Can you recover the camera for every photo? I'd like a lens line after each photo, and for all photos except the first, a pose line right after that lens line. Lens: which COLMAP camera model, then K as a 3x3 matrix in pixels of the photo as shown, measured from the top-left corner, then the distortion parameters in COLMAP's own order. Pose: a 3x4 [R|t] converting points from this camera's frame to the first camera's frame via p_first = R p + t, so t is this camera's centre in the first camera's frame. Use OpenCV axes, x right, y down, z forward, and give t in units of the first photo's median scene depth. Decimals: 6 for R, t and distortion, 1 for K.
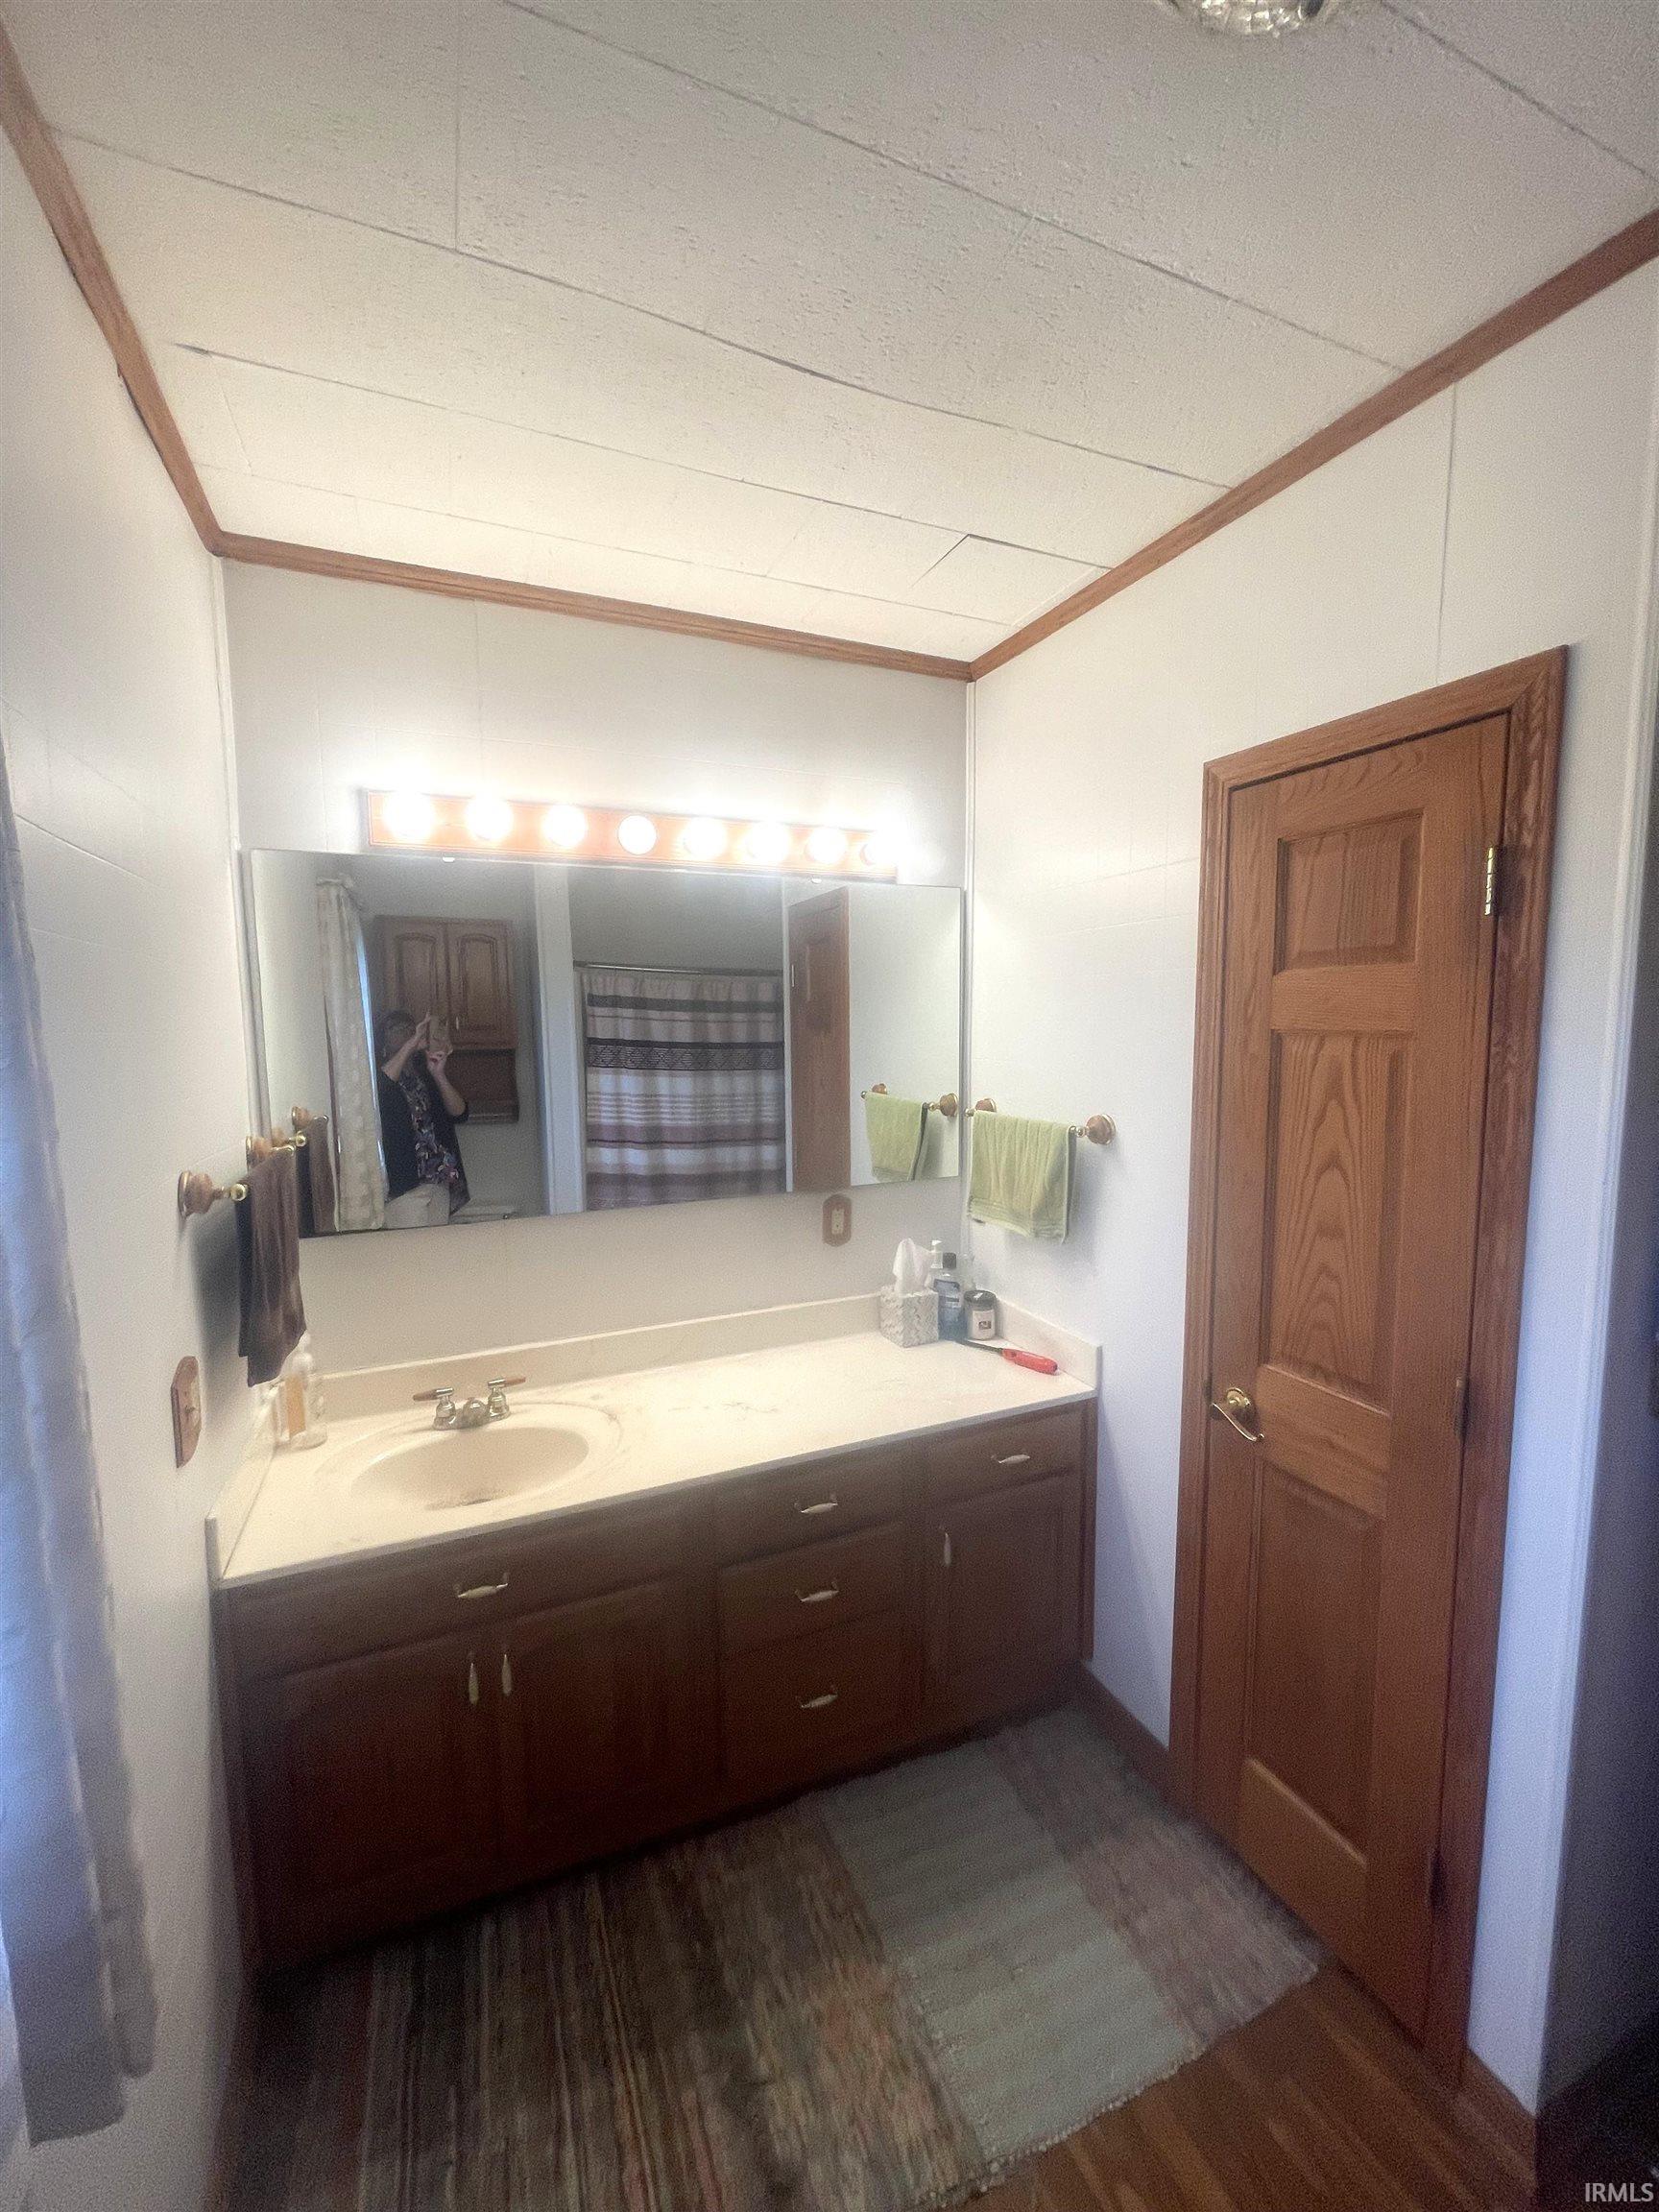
lens RADIAL K [[898.1, 0, 827.6], [0, 898.1, 1109.1], [0, 0, 1]] dist [-0.000218, -0.000758]
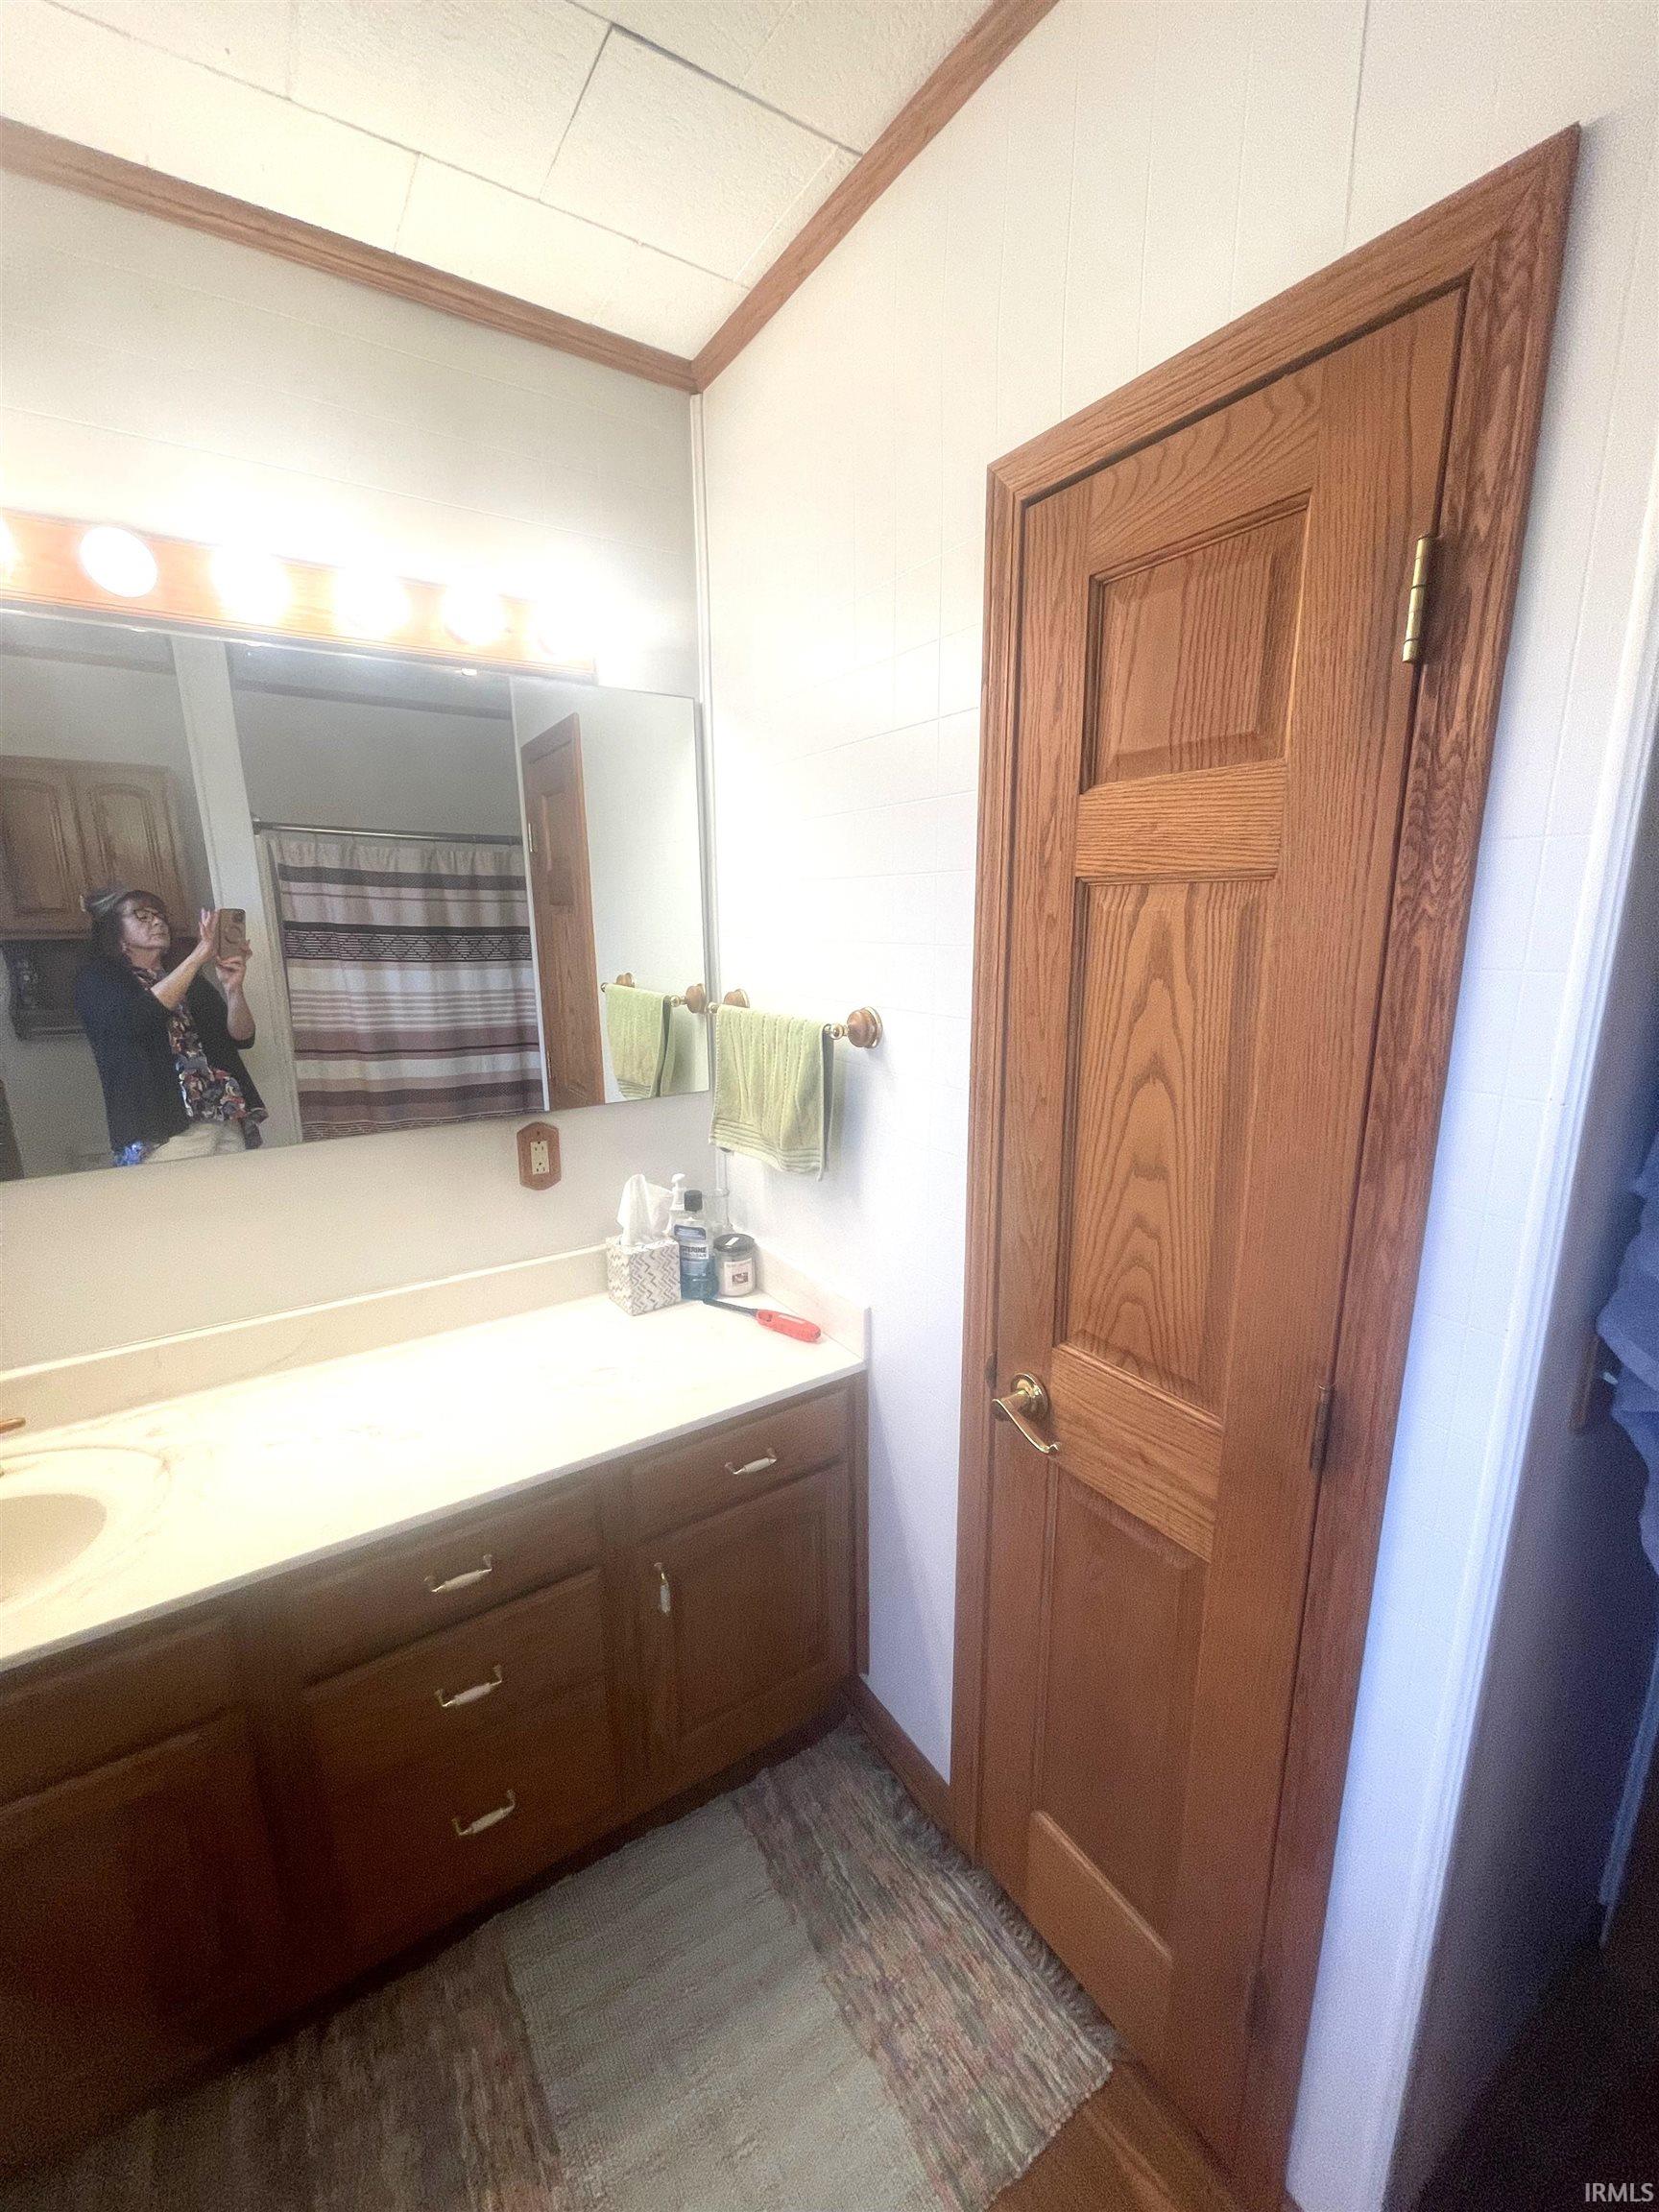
lens RADIAL K [[898.1, 0, 829.9], [0, 898.1, 1110.9], [0, 0, 1]] dist [-0.000218, -0.000758]
pose [[0.985120, -0.036545, 0.167937, 0.176959], [0.016731, 0.992882, 0.117917, 0.003394], [-0.171051, -0.113353, 0.978720, 0.322859]]
